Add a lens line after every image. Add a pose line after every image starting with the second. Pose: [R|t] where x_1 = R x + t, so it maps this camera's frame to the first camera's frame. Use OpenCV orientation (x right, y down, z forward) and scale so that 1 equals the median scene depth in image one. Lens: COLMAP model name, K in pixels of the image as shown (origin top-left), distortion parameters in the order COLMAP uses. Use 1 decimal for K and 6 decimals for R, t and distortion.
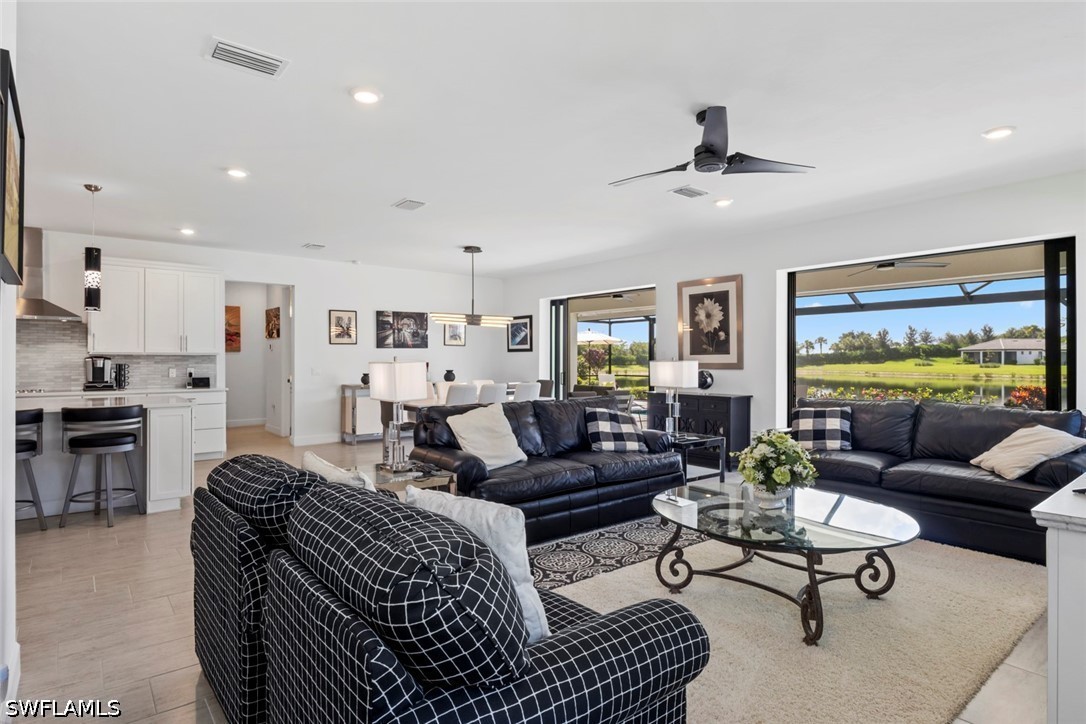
lens RADIAL K [[571.3, 0, 546.0], [0, 571.3, 359.2], [0, 0, 1]] dist [-0.011629, 0.004737]
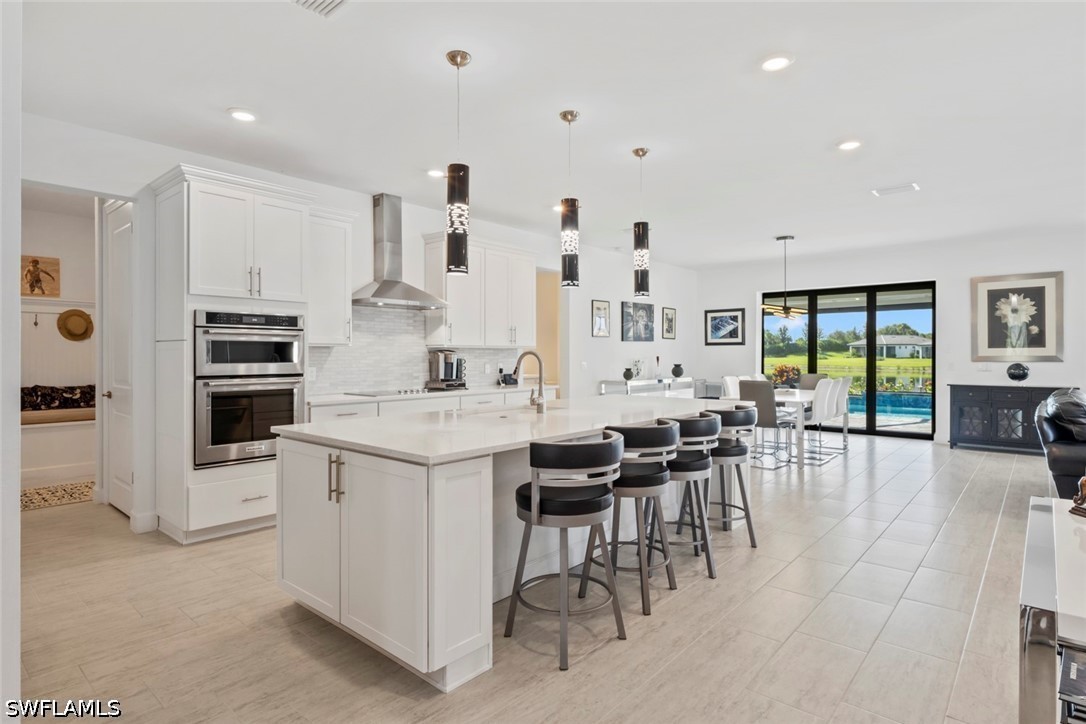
lens RADIAL K [[571.3, 0, 539.8], [0, 571.3, 359.0], [0, 0, 1]] dist [-0.011629, 0.004737]
pose [[0.987385, -0.003117, 0.158308, -0.706065], [0.001653, 0.999955, 0.009378, 0.000930], [-0.158330, -0.008998, 0.987345, 0.110481]]
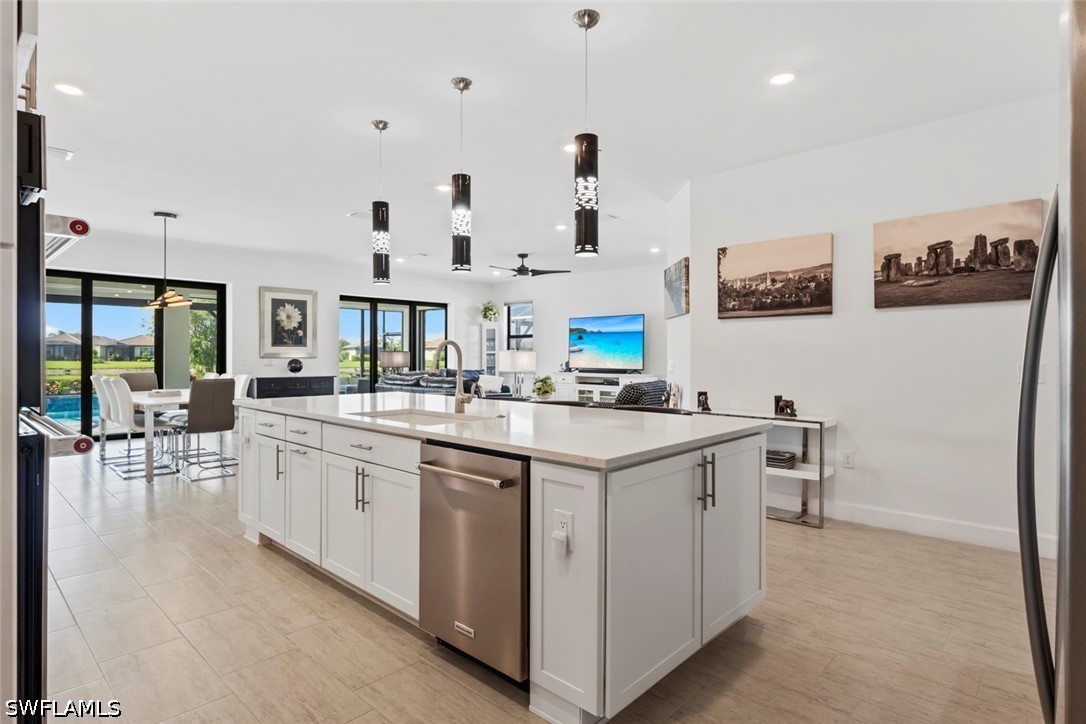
lens RADIAL K [[571.3, 0, 542.8], [0, 571.3, 364.1], [0, 0, 1]] dist [-0.011629, 0.004737]
pose [[-0.121737, -0.014437, 0.992457, -1.038103], [-0.005740, 0.999888, 0.013841, 0.009571], [-0.992546, -0.004012, -0.121806, 0.560994]]
